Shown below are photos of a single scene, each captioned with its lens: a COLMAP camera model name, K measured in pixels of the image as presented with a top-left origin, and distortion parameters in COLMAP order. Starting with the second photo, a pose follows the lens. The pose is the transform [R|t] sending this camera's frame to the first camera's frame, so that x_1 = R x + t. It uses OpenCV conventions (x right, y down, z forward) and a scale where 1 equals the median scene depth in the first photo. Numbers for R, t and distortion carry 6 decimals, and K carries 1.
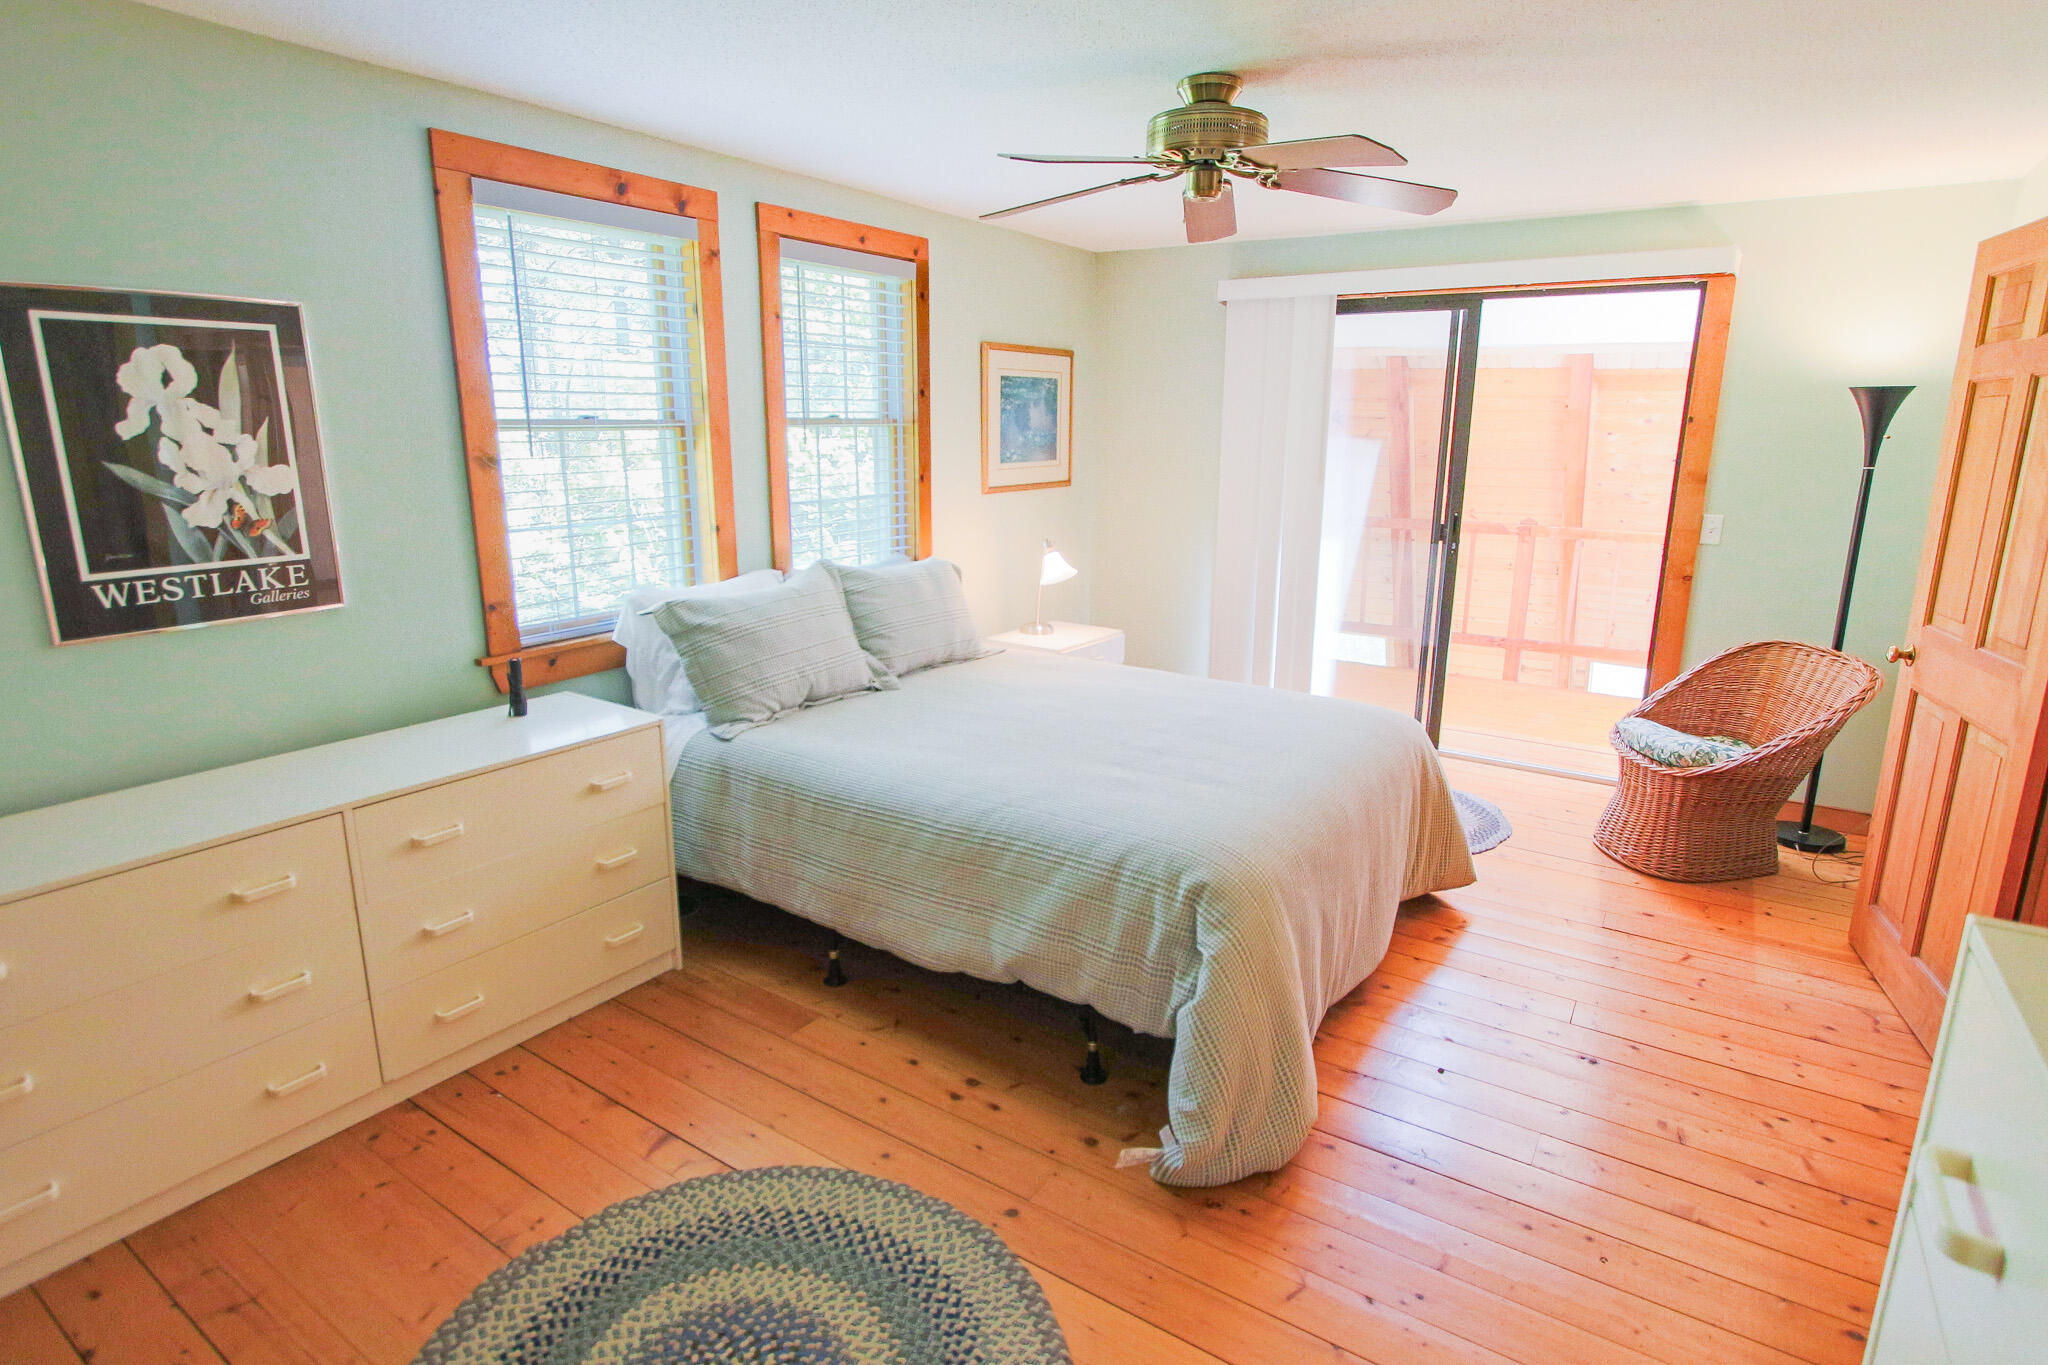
lens RADIAL K [[1052.3, 0, 1021.3], [0, 1052.3, 672.6], [0, 0, 1]] dist [-0.013364, 0.001245]
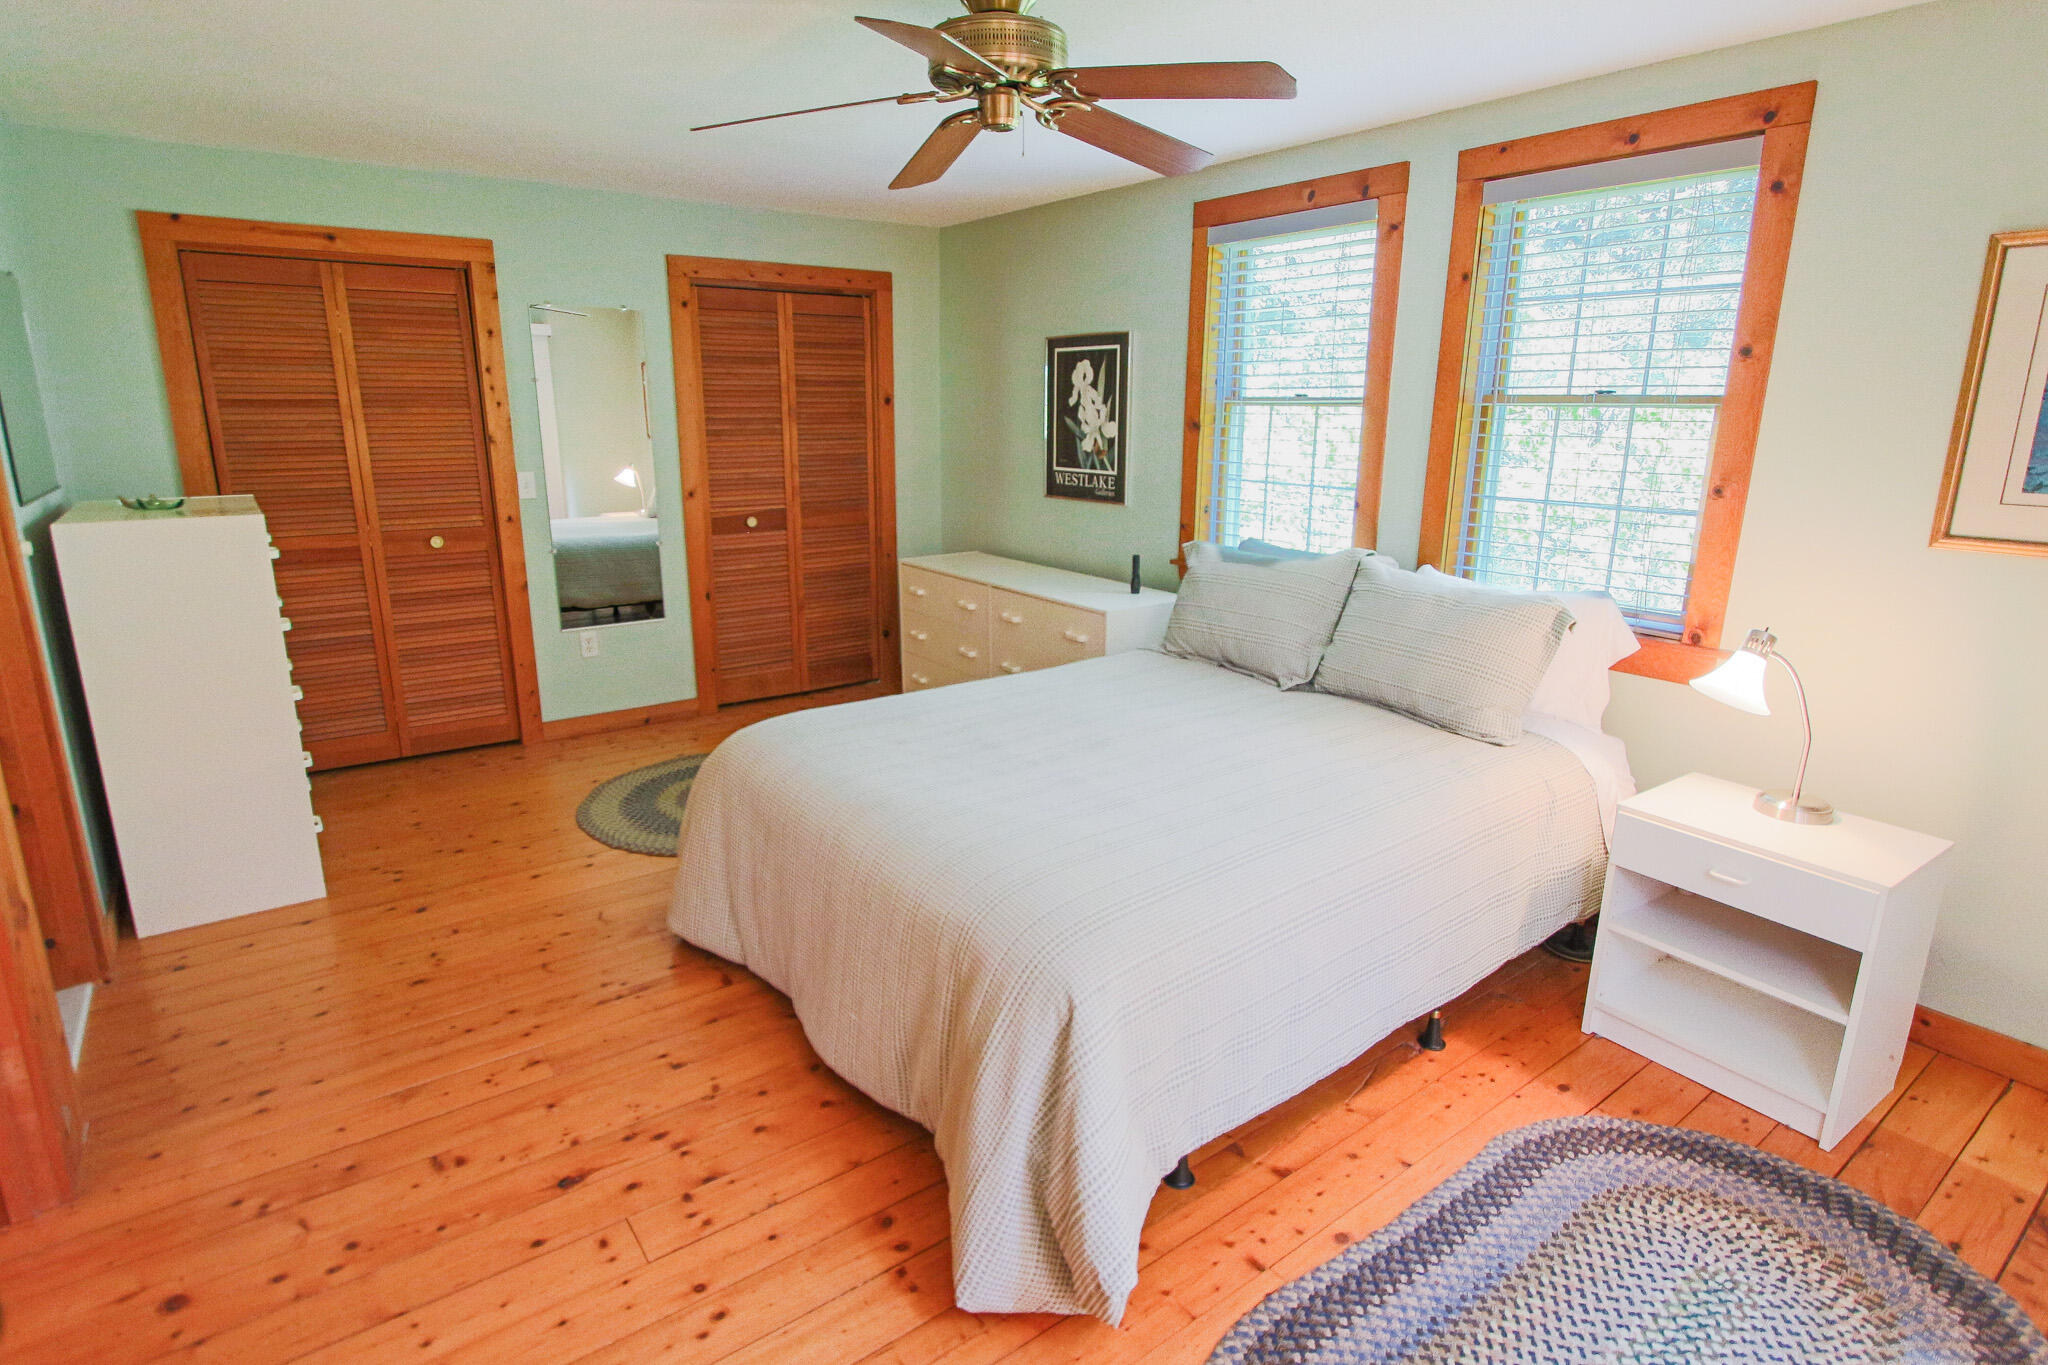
lens RADIAL K [[1052.3, 0, 1023.4], [0, 1052.3, 666.5], [0, 0, 1]] dist [-0.013364, 0.001245]
pose [[-0.333314, 0.234154, -0.913277, 1.139854], [-0.216884, 0.923648, 0.315968, -0.356187], [0.917531, 0.303391, -0.257080, 1.482876]]
